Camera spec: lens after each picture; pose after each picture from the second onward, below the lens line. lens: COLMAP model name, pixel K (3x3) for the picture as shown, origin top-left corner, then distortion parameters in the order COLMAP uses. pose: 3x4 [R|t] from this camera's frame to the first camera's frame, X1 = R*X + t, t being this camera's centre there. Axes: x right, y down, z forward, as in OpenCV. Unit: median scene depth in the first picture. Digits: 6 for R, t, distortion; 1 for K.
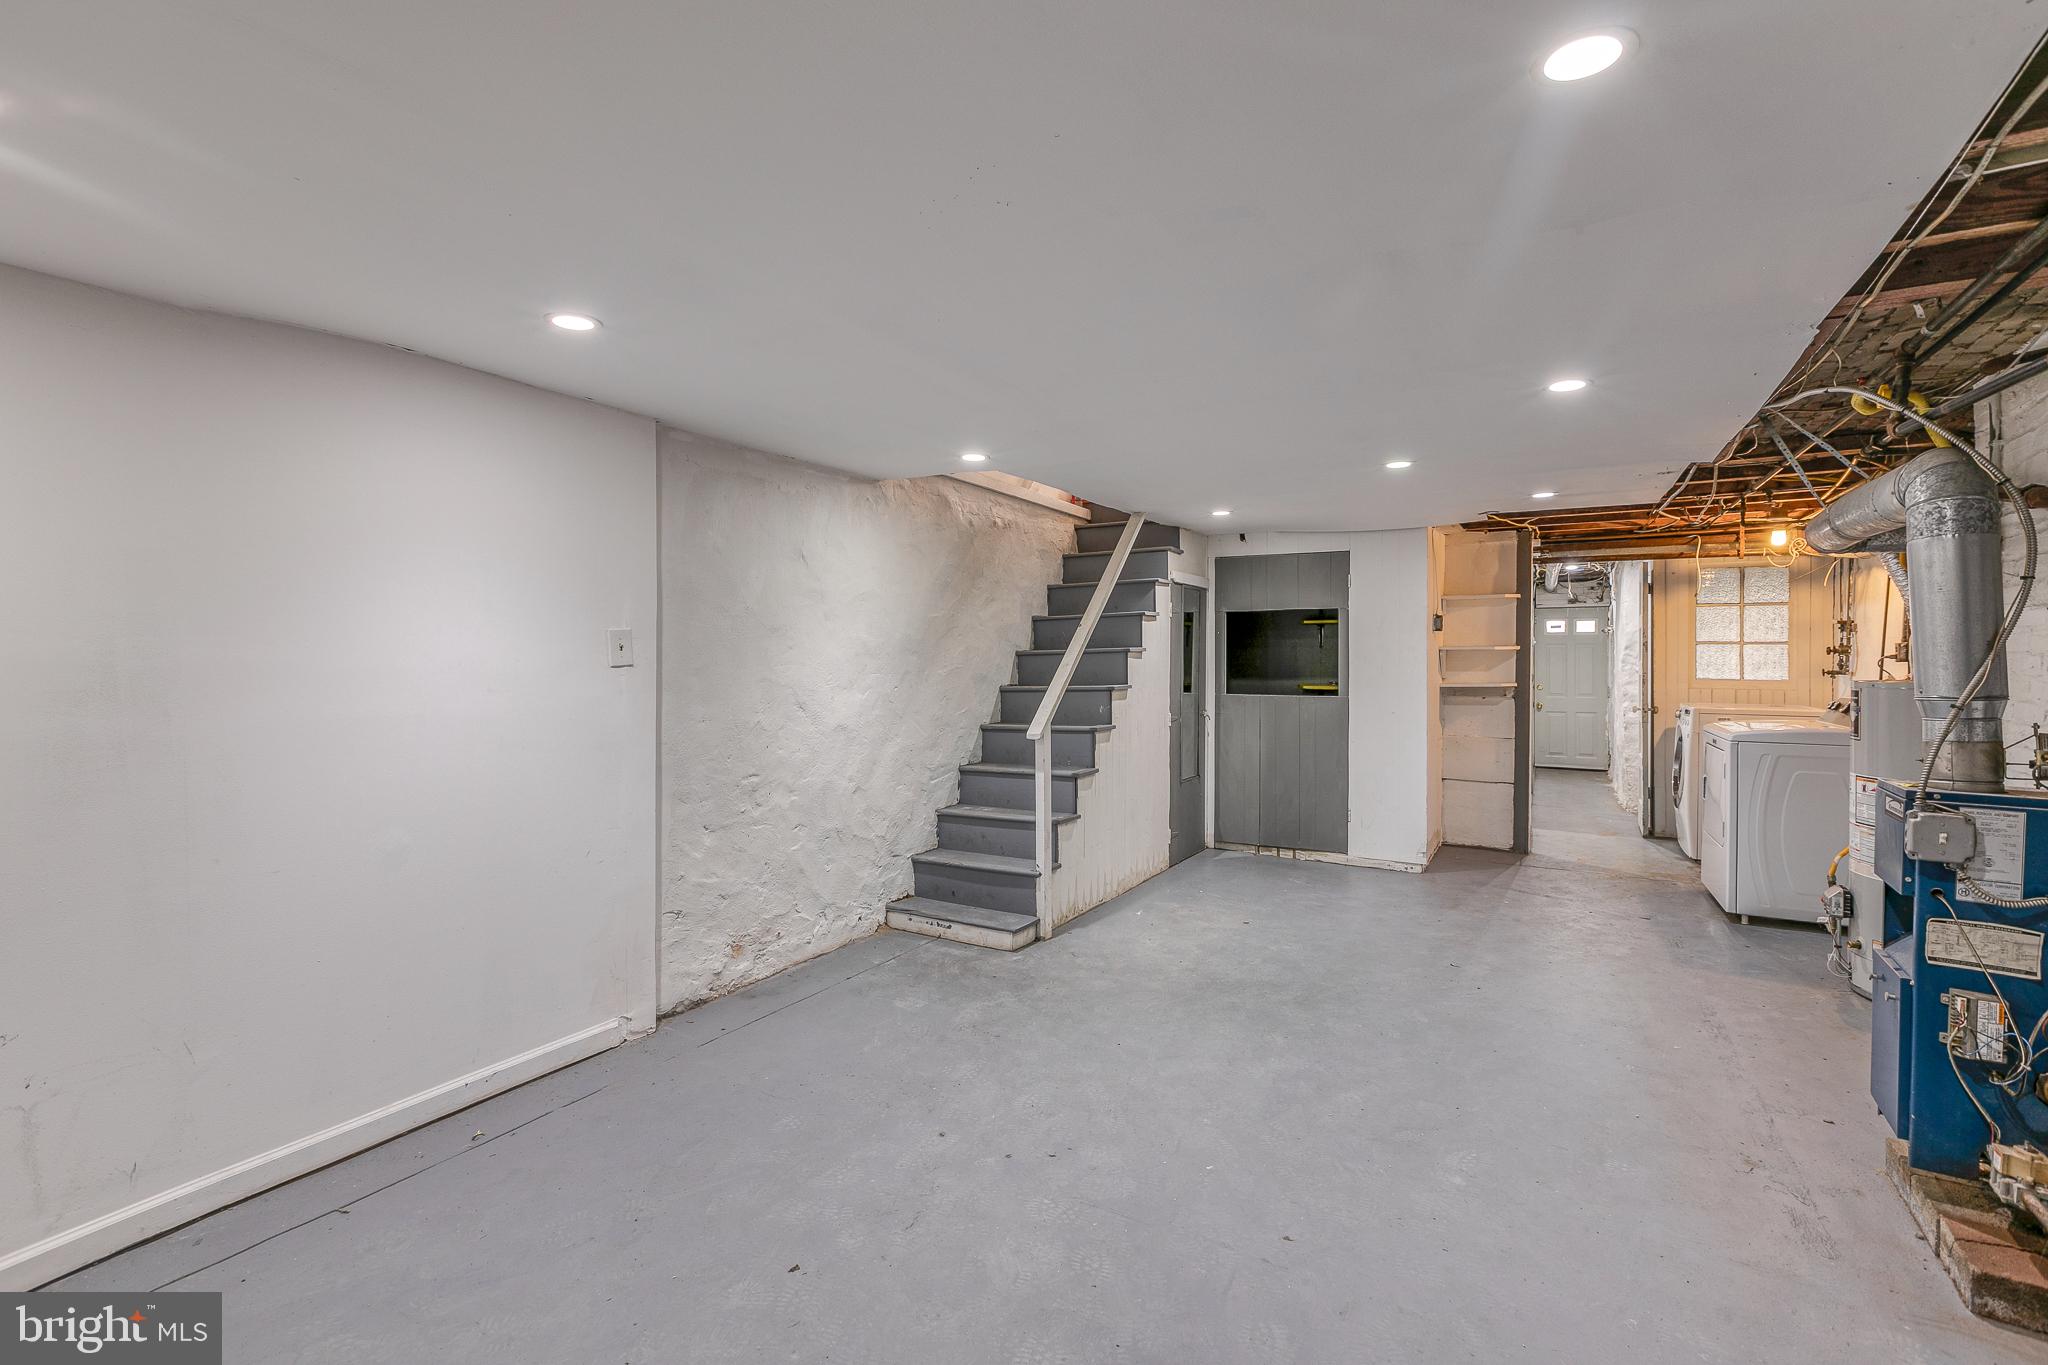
lens RADIAL K [[931.8, 0, 1026.3], [0, 931.8, 673.2], [0, 0, 1]] dist [0.007996, -0.000870]
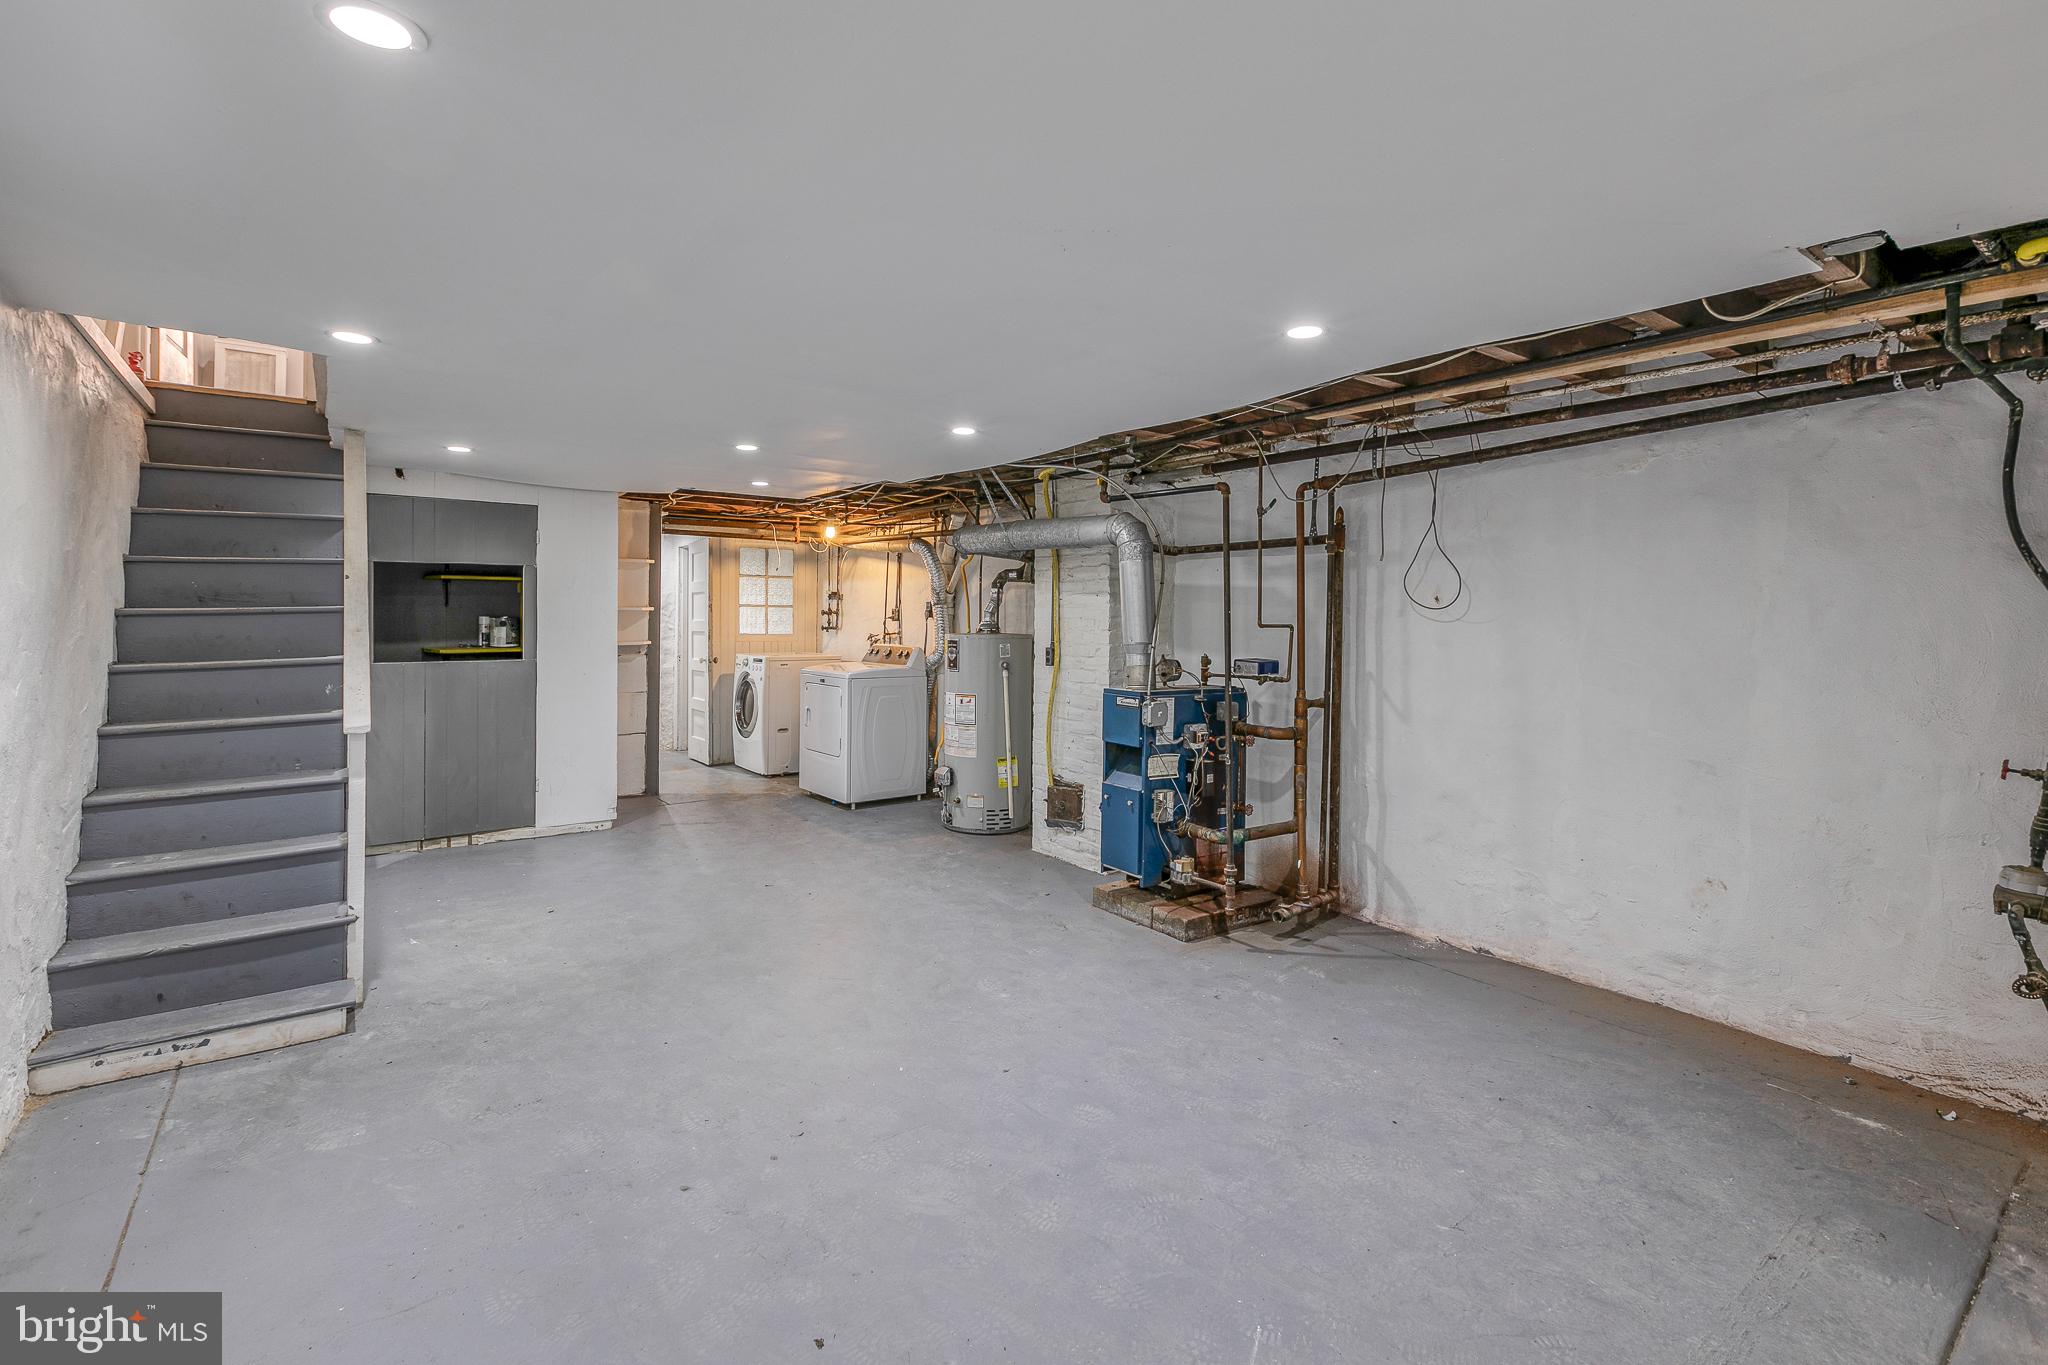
lens RADIAL K [[931.8, 0, 1034.7], [0, 931.8, 620.9], [0, 0, 1]] dist [0.007996, -0.000870]
pose [[0.395400, -0.003263, 0.918503, -0.406391], [0.010121, 0.999948, -0.000804, -0.009854], [-0.918453, 0.009615, 0.395413, 0.200185]]
